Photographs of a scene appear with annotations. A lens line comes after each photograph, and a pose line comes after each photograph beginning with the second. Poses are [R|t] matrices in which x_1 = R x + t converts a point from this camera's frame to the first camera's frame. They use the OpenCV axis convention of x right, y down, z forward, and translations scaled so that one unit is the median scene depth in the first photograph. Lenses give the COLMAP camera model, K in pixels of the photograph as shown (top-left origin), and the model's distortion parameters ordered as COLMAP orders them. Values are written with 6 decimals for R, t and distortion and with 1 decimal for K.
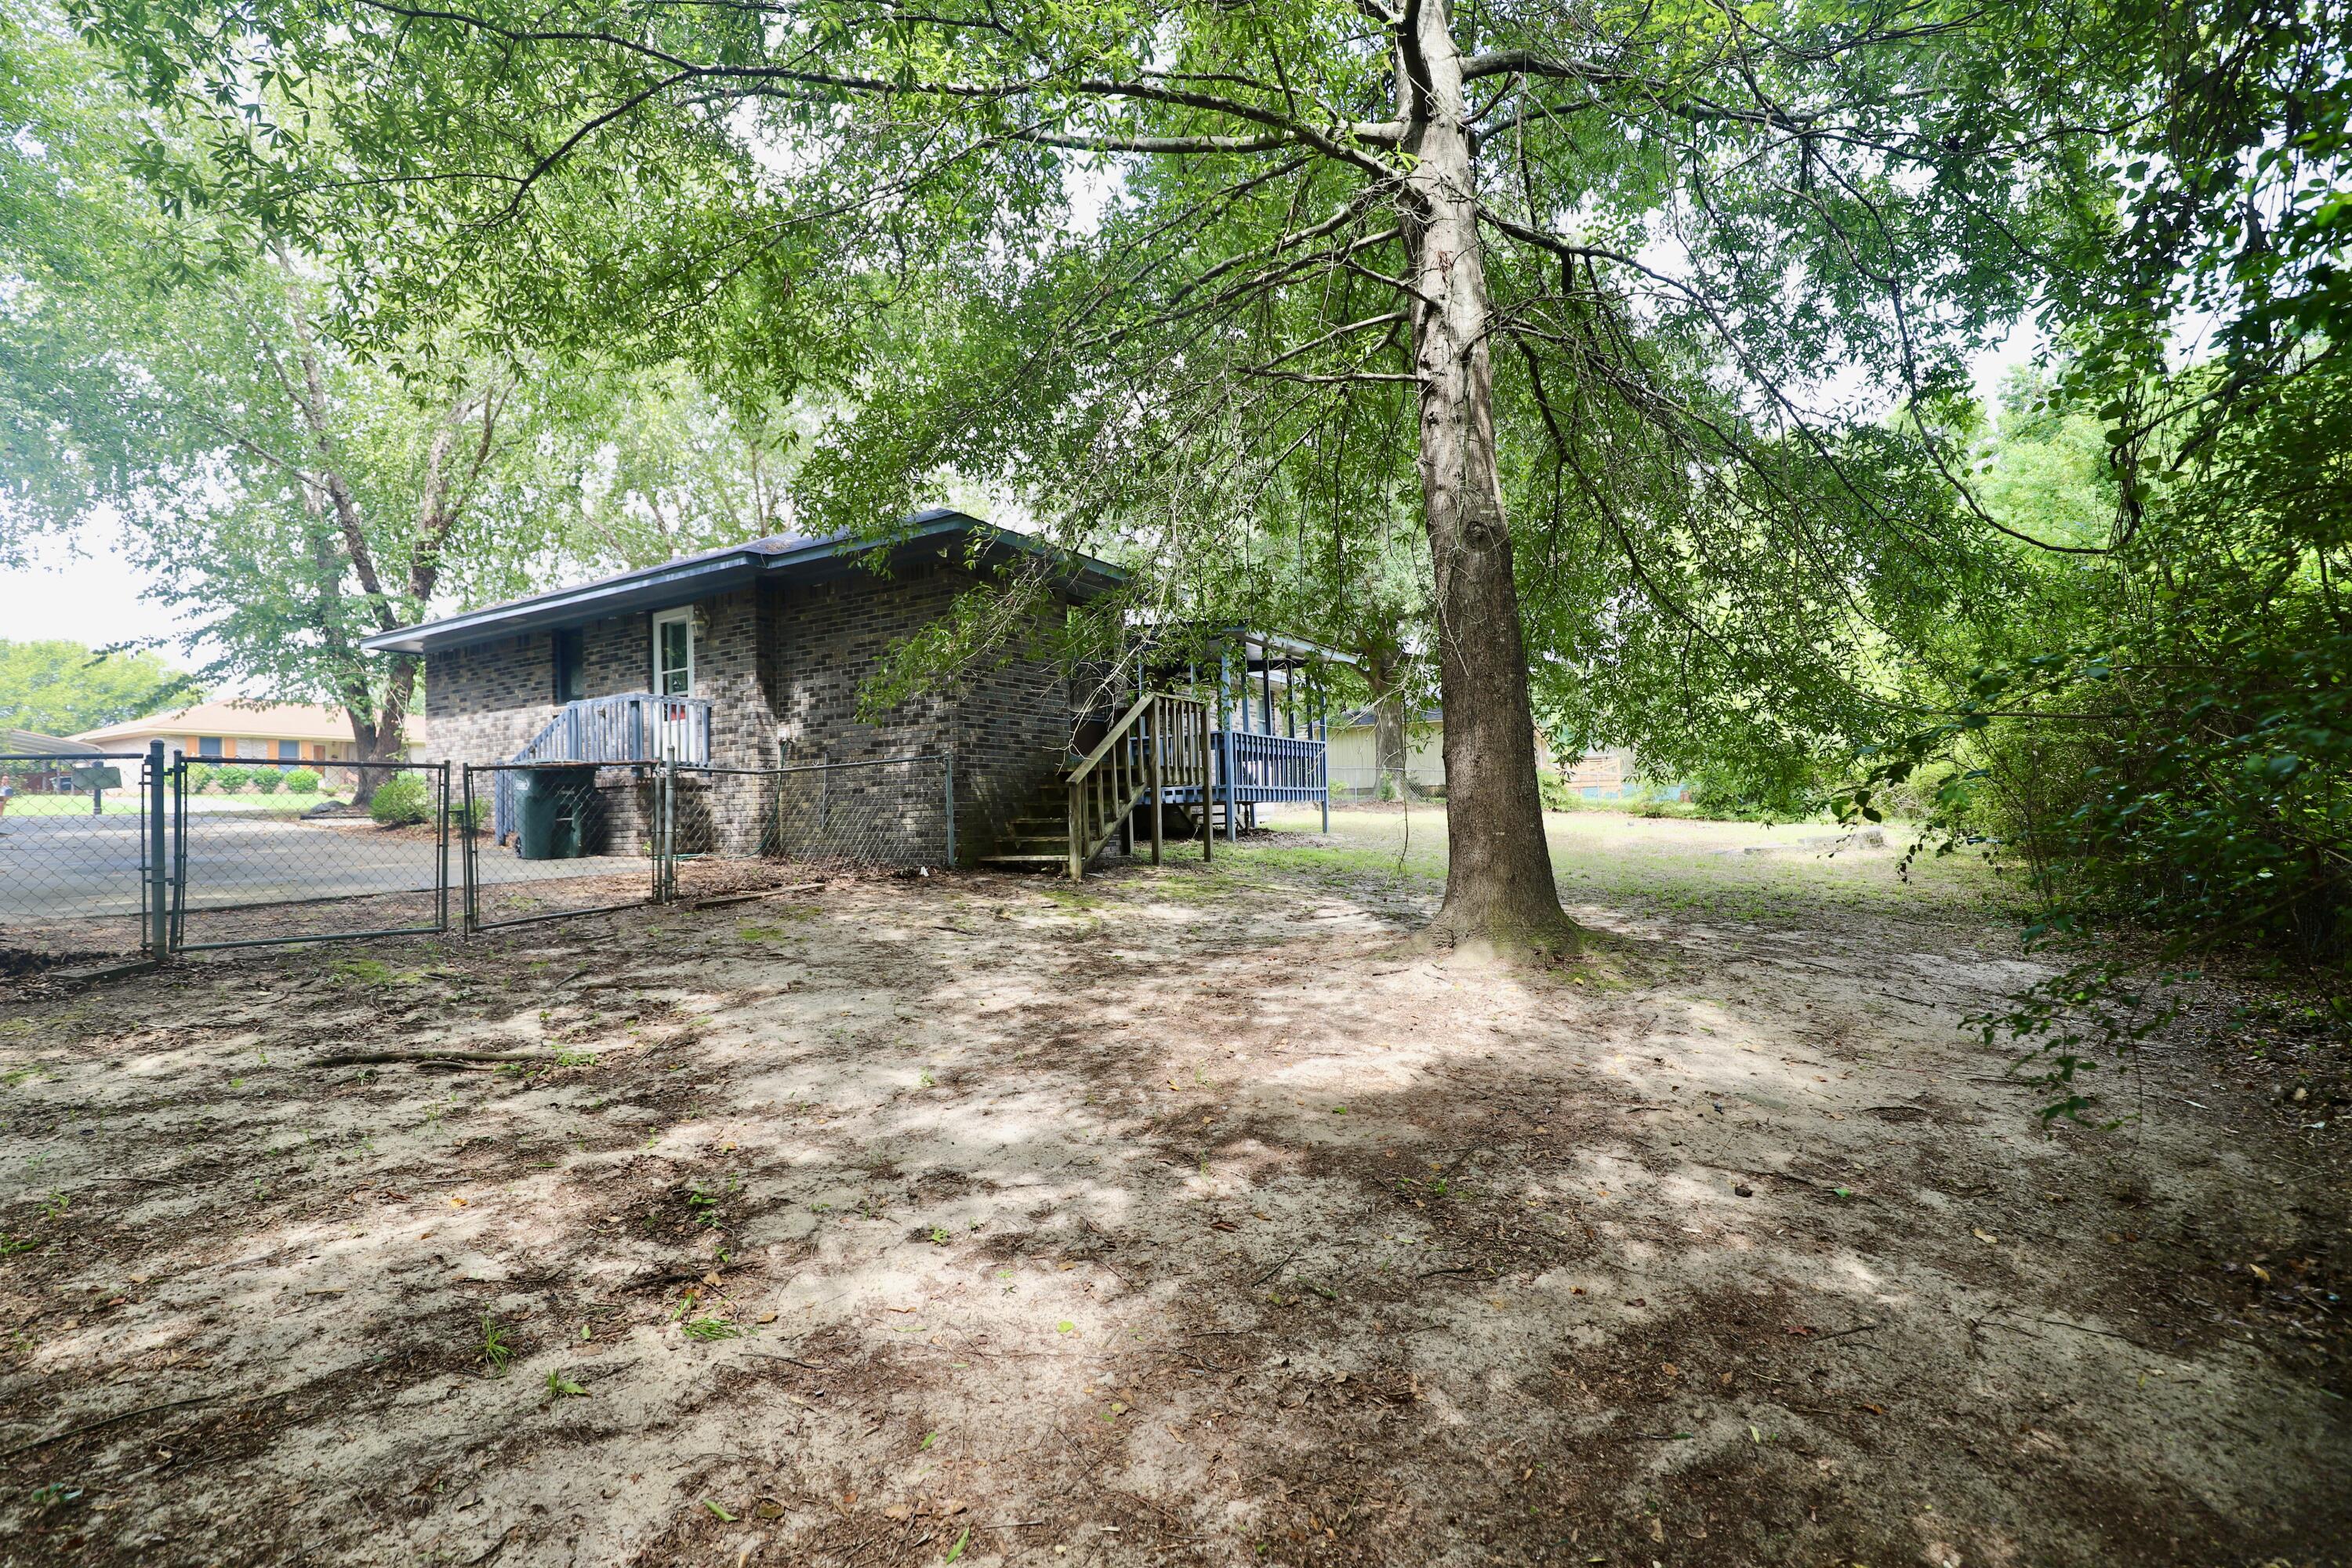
lens RADIAL K [[1088.0, 0, 1172.9], [0, 1088.0, 783.4], [0, 0, 1]] dist [-0.032267, 0.004649]
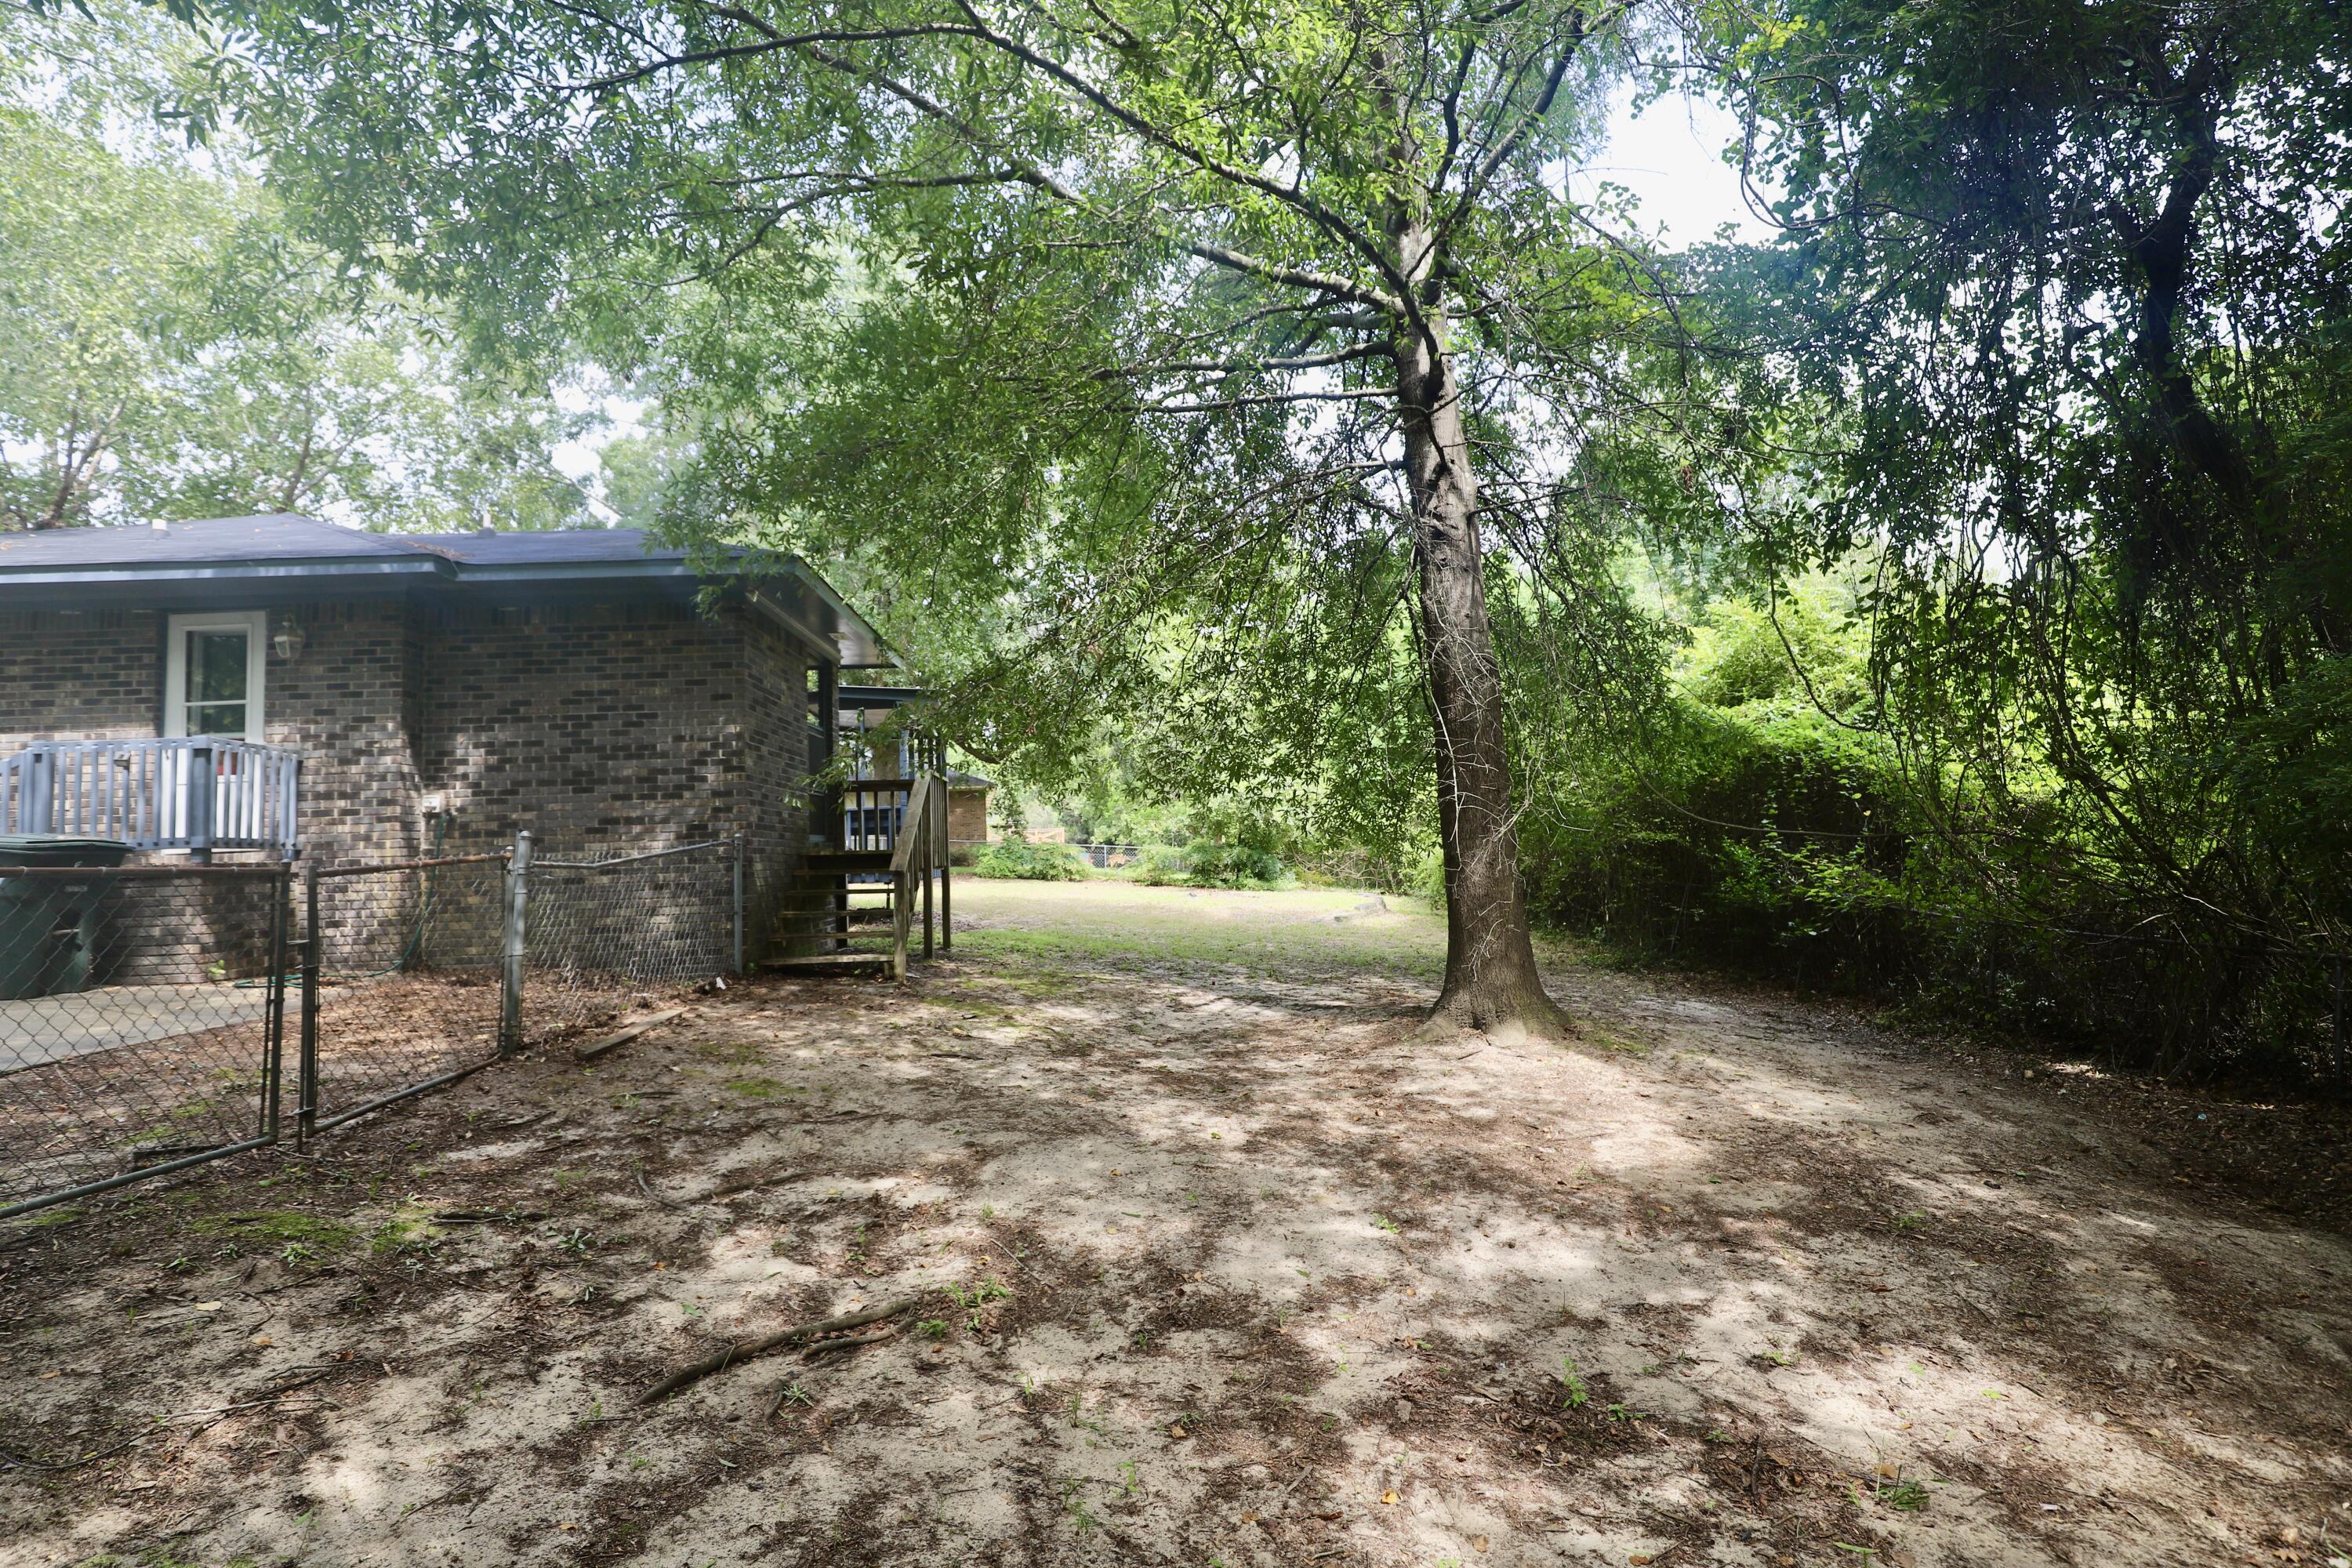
lens RADIAL K [[1088.0, 0, 1169.1], [0, 1088.0, 780.8], [0, 0, 1]] dist [-0.032267, 0.004649]
pose [[0.830466, 0.038271, 0.555753, -0.403499], [-0.006131, 0.998205, -0.059577, -0.023074], [-0.557035, 0.046069, 0.829210, 0.138522]]
